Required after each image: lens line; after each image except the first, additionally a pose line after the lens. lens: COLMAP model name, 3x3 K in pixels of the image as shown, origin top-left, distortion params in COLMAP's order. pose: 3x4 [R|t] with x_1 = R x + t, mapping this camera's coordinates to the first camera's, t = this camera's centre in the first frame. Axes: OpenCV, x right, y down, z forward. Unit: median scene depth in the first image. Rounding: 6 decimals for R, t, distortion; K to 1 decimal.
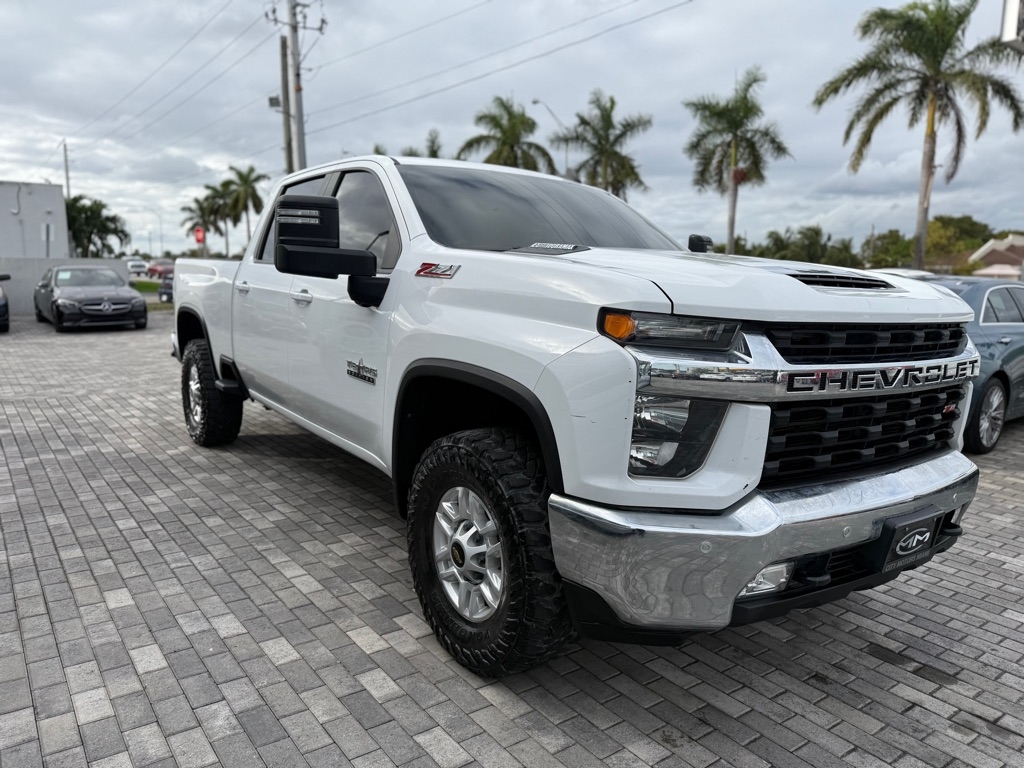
lens RADIAL K [[732.2, 0, 508.3], [0, 732.2, 385.9], [0, 0, 1]] dist [0.008760, -0.016792]
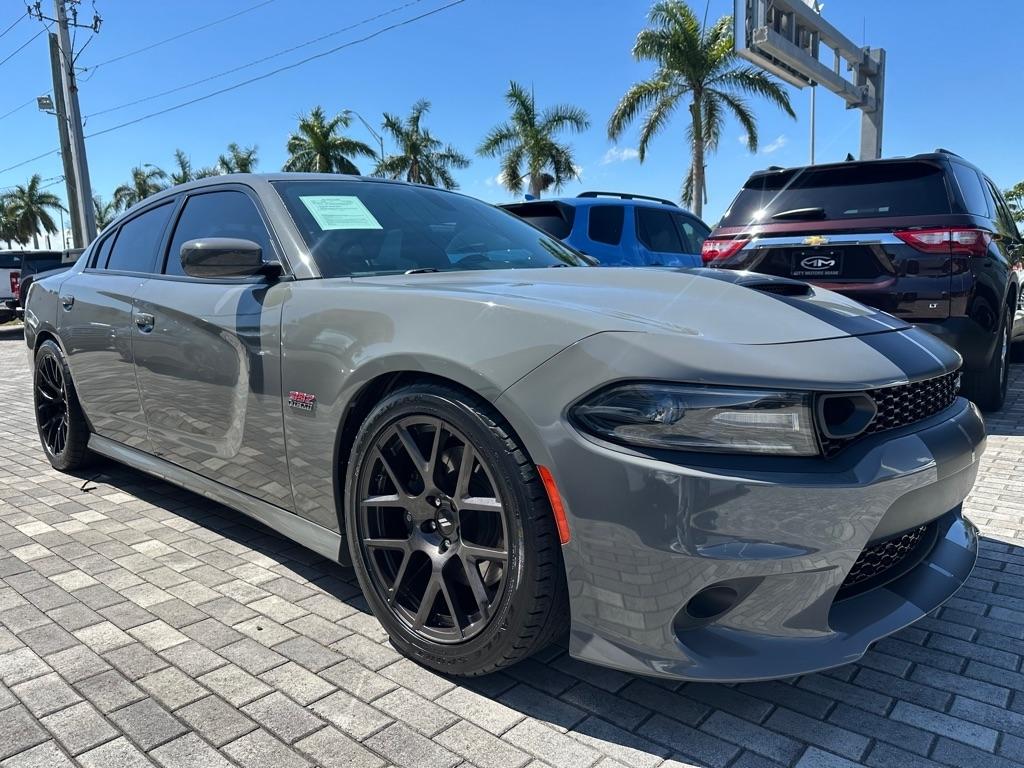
lens RADIAL K [[730.3, 0, 510.0], [0, 730.3, 387.6], [0, 0, 1]] dist [-0.002351, -0.000449]
pose [[0.973954, -0.073047, 0.214656, 0.189996], [0.076227, 0.997069, -0.006560, 0.146692], [-0.213548, 0.022752, 0.976668, -0.127013]]
